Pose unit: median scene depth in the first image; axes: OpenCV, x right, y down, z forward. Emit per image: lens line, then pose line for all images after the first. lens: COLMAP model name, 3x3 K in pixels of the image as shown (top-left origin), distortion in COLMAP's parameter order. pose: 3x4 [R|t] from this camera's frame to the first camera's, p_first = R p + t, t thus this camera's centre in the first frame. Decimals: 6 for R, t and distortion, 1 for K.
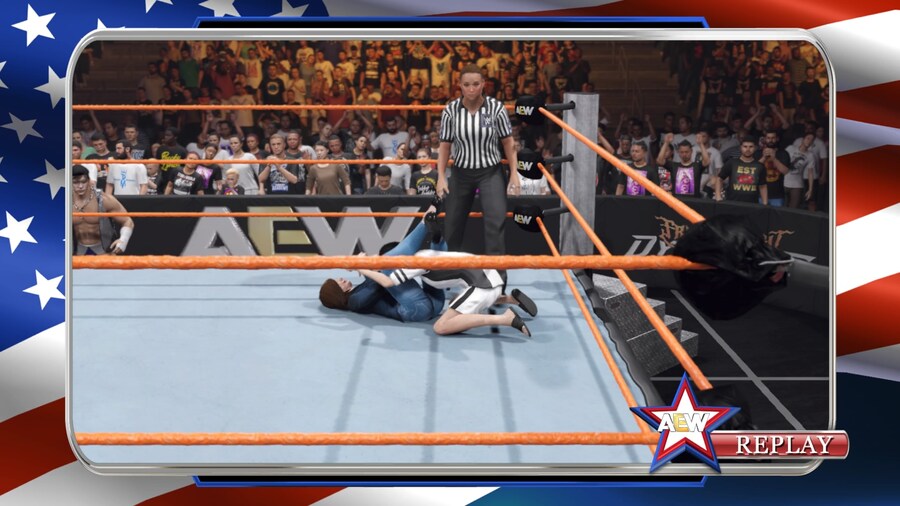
lens RADIAL K [[699.5, 0, 450.0], [0, 699.5, 253.0], [0, 0, 1]] dist [-0.127398, 0.001124]
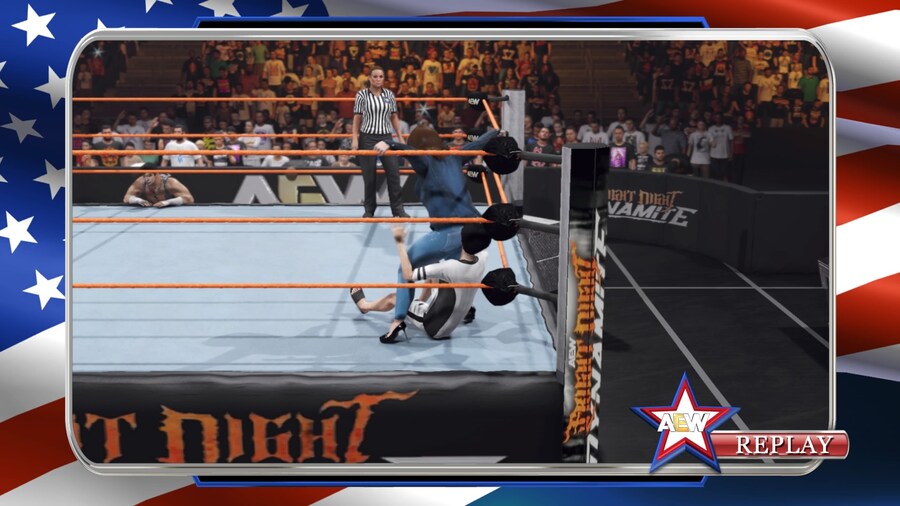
lens RADIAL K [[699.5, 0, 450.0], [0, 699.5, 253.0], [0, 0, 1]] dist [-0.127398, 0.001124]
pose [[0.999997, 0.002527, -0.000056, 0.030826], [-0.002527, 0.999976, 0.006519, 0.060813], [0.000073, -0.006519, 0.999979, -0.273962]]
